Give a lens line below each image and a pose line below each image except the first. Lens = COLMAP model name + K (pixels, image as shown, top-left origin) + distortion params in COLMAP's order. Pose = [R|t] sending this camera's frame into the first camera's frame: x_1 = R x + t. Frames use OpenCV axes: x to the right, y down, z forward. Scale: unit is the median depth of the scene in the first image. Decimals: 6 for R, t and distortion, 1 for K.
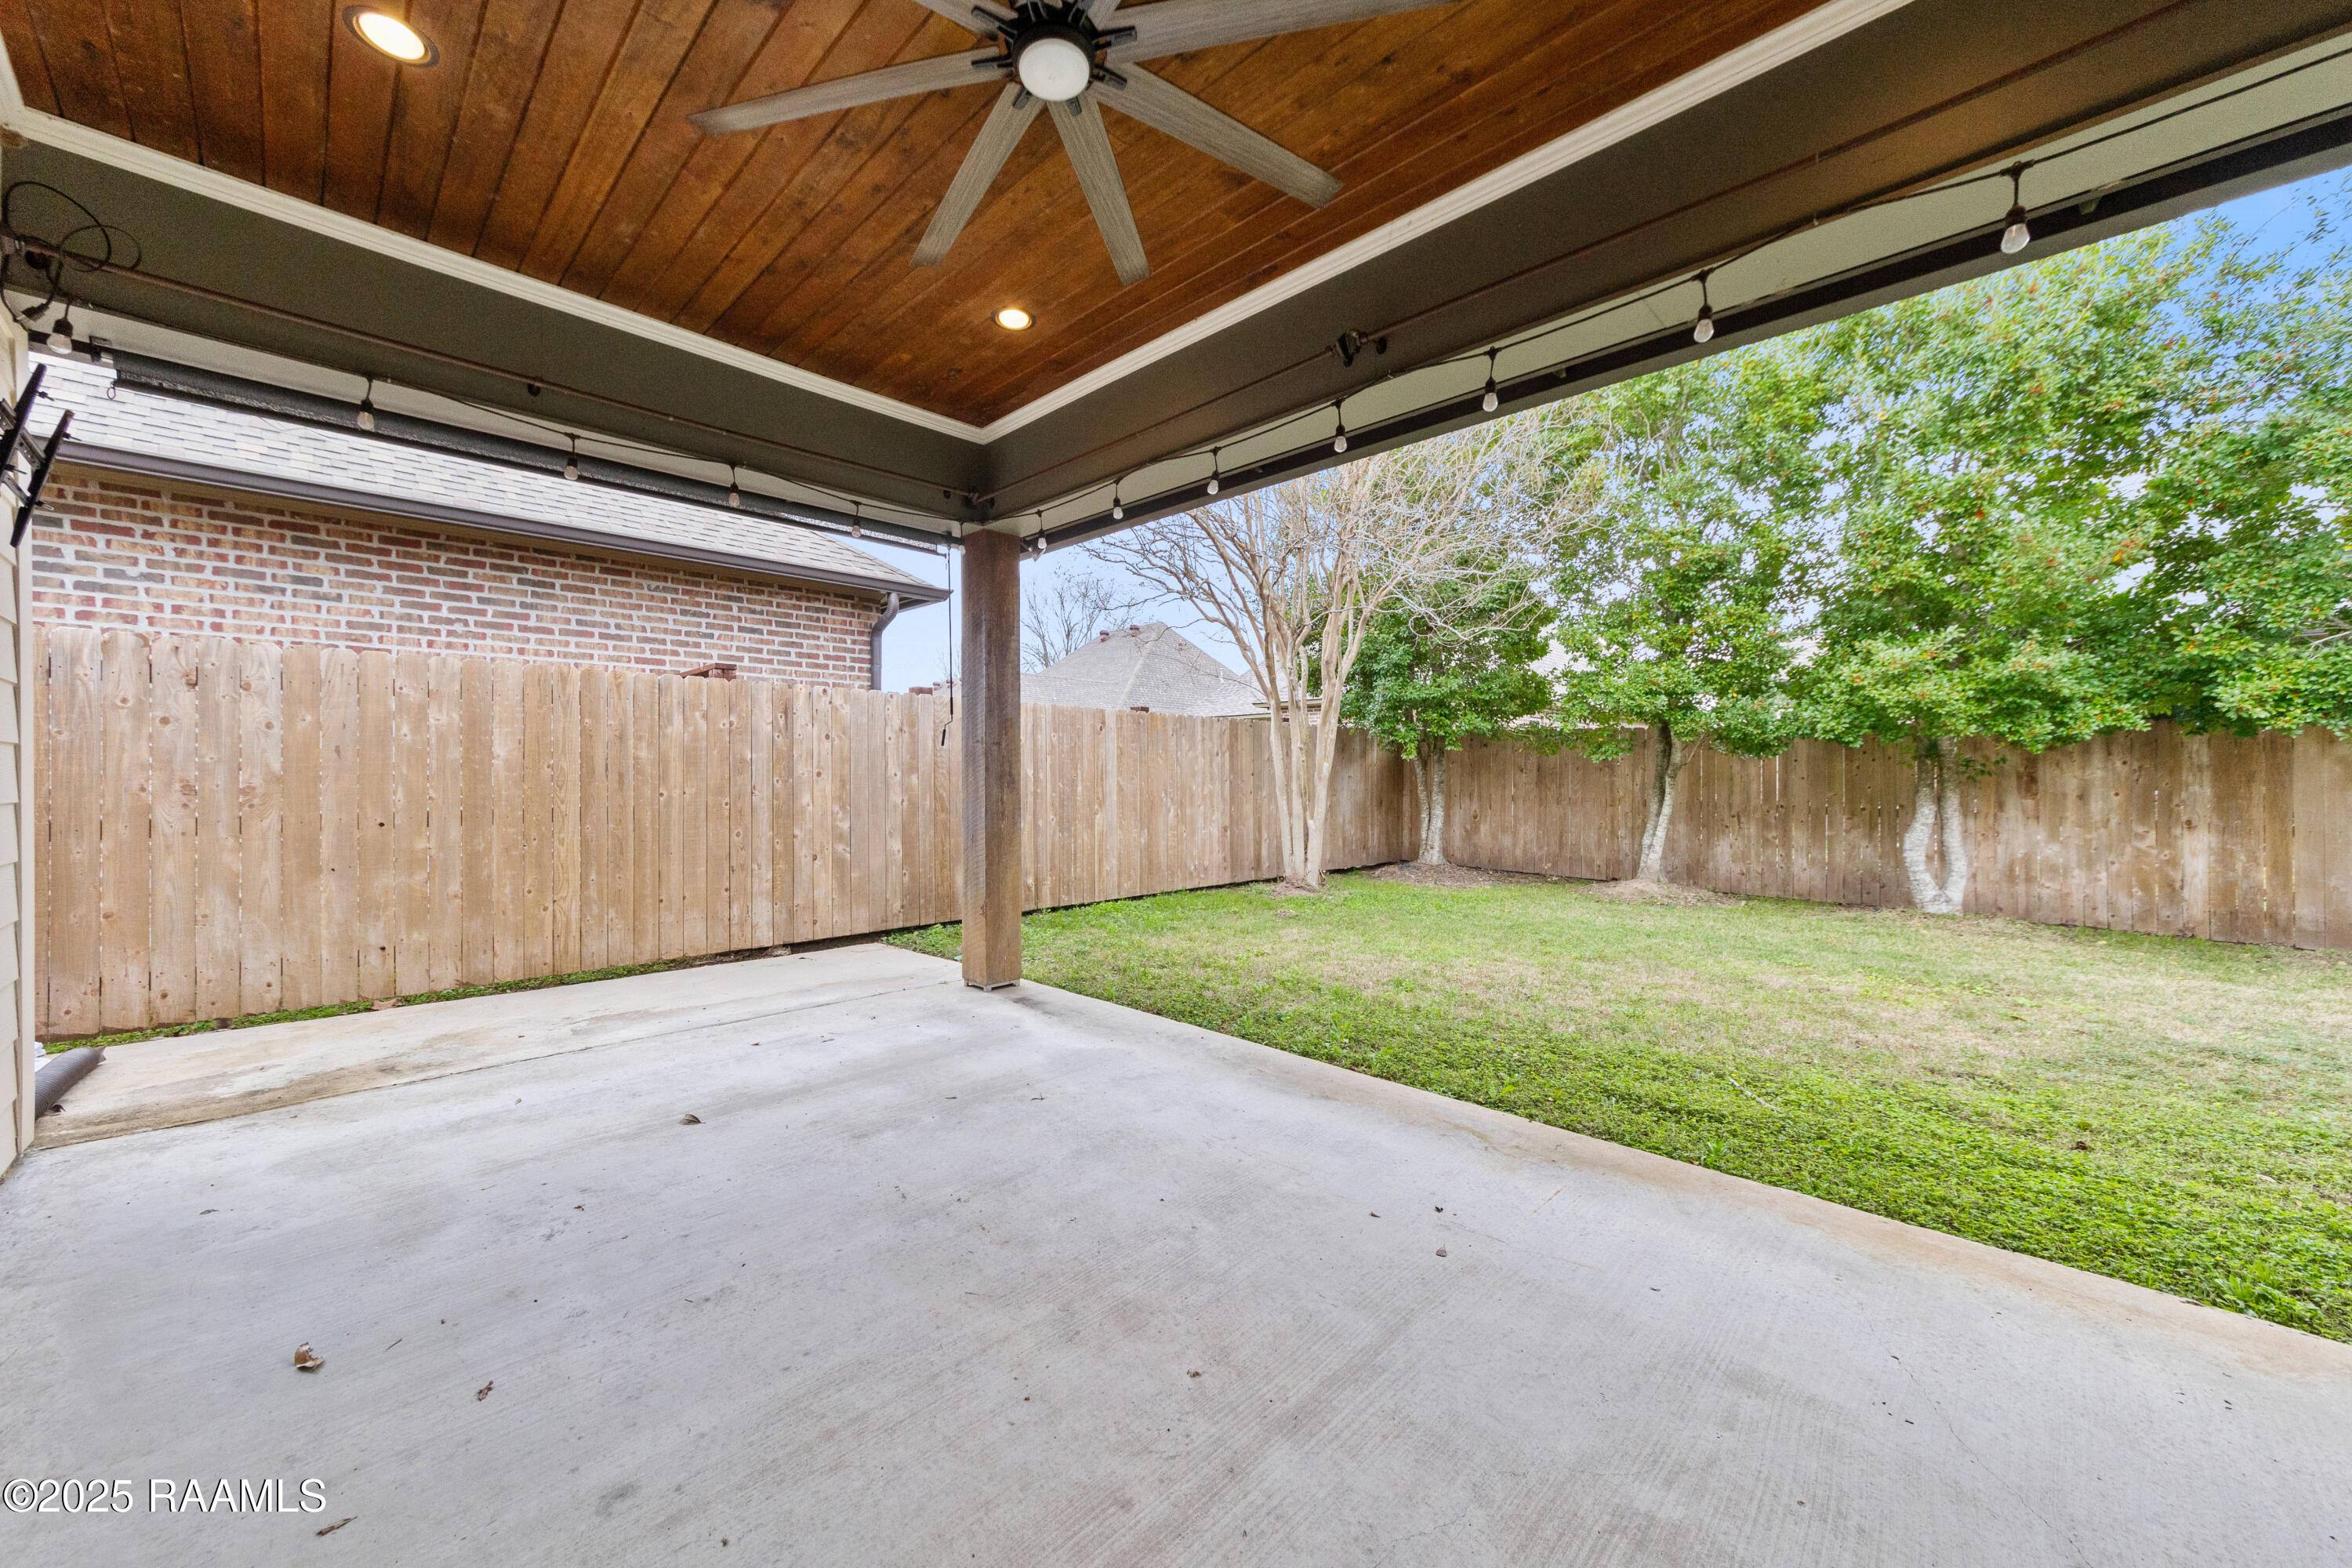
lens RADIAL K [[869.1, 0, 1168.2], [0, 869.1, 777.3], [0, 0, 1]] dist [0.003677, -0.000353]
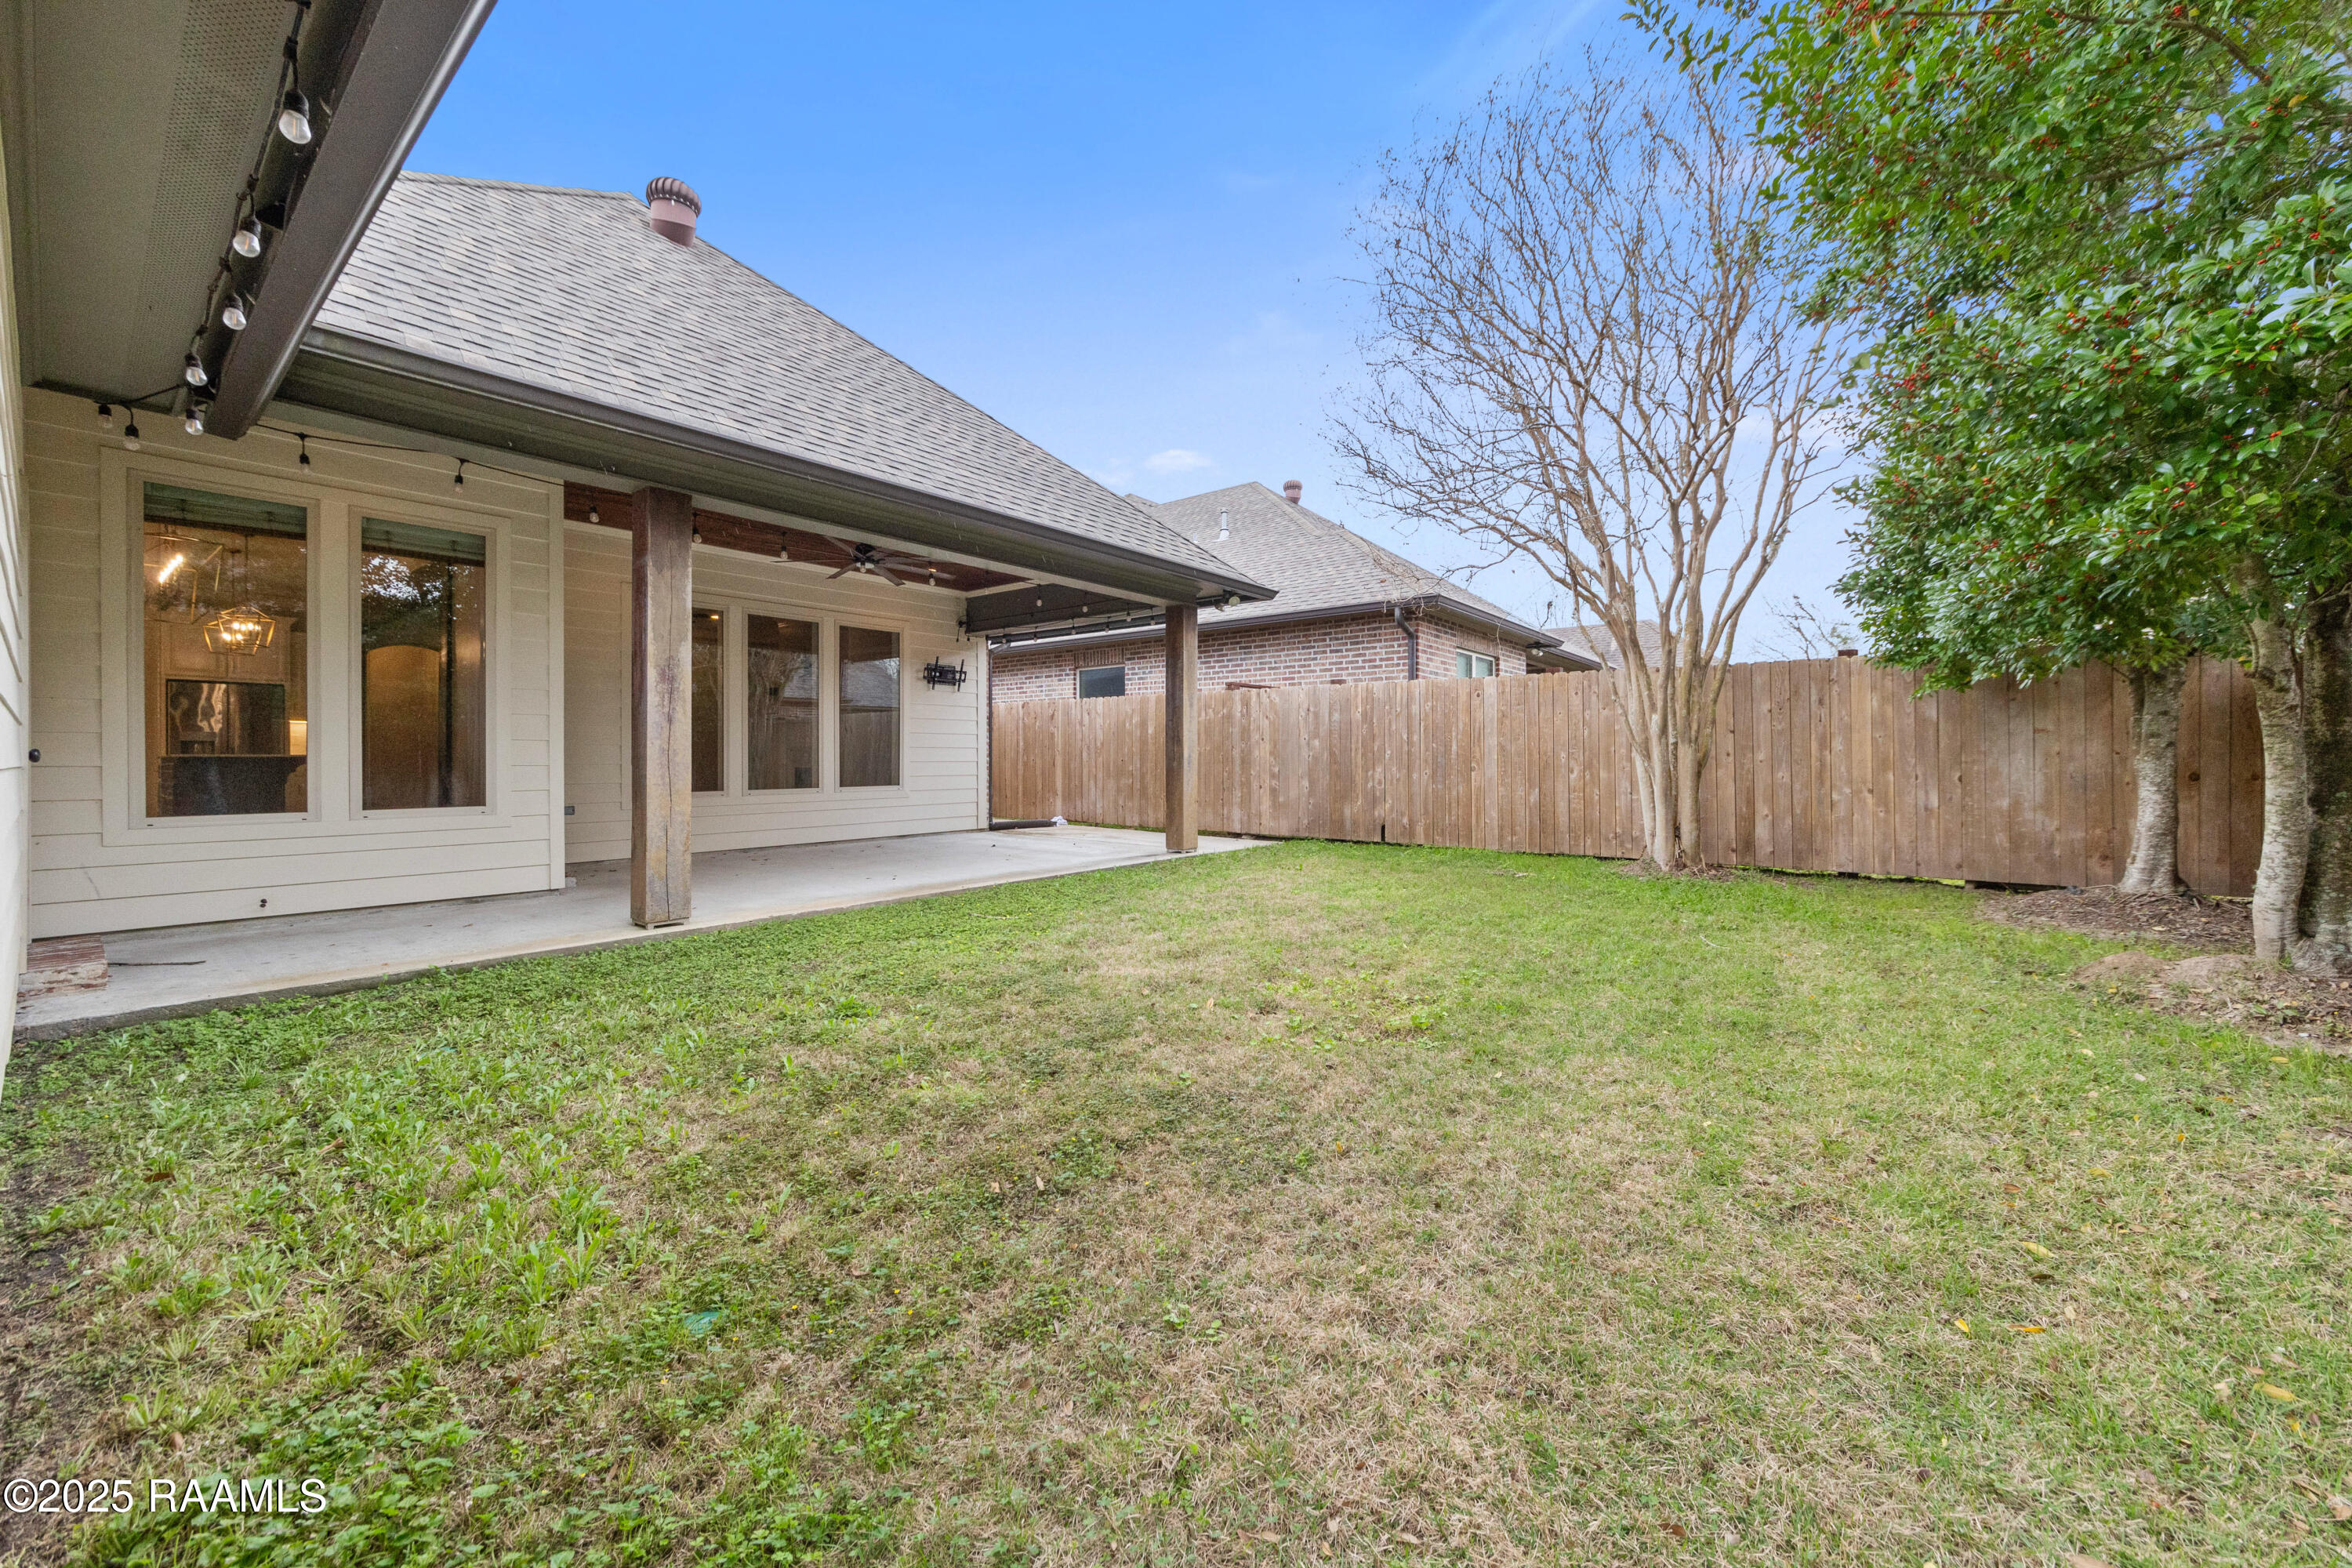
lens RADIAL K [[869.1, 0, 1189.1], [0, 869.1, 767.4], [0, 0, 1]] dist [0.003677, -0.000353]
pose [[0.120989, 0.012412, -0.992576, 1.465806], [-0.000070, 0.999922, 0.012496, 0.034262], [0.992654, -0.001442, 0.120980, 0.722021]]
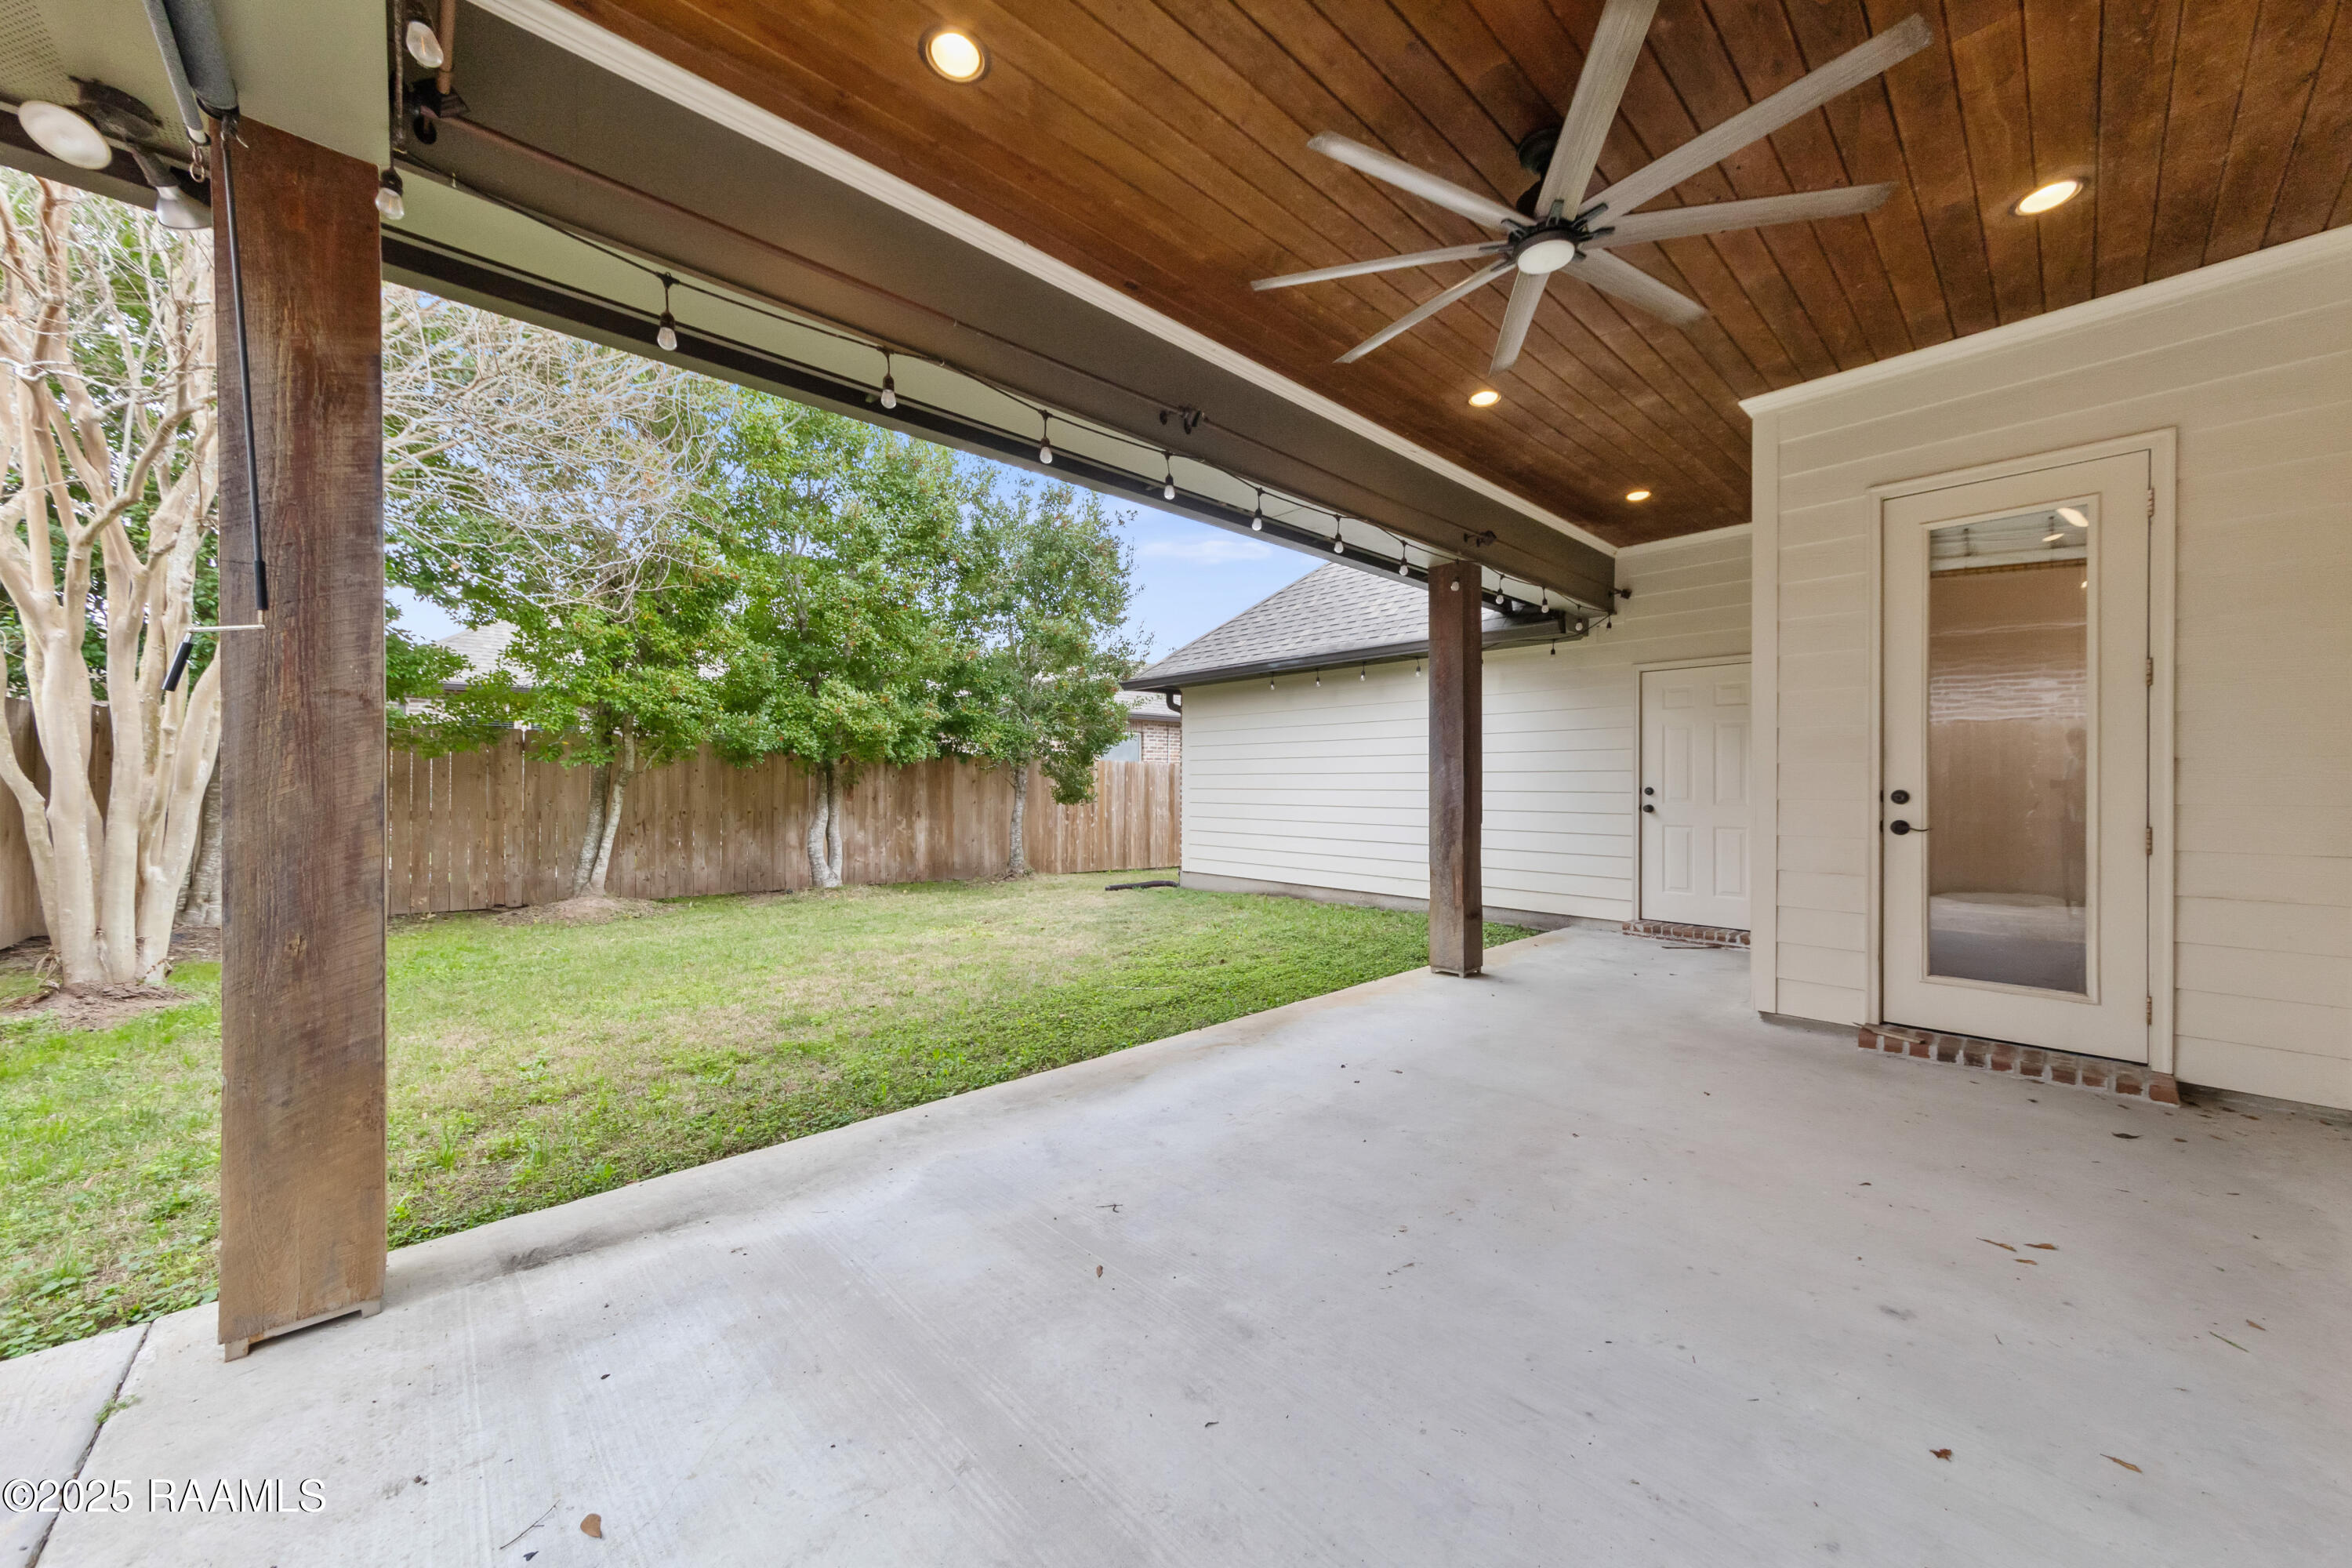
lens RADIAL K [[839.9, 0, 1193.0], [0, 839.9, 786.9], [0, 0, 1]] dist [0.005173, 0.001845]
pose [[0.035949, -0.001081, 0.999353, -0.519422], [0.000958, 0.999999, 0.001047, 0.001597], [-0.999353, 0.000919, 0.035950, 0.535328]]
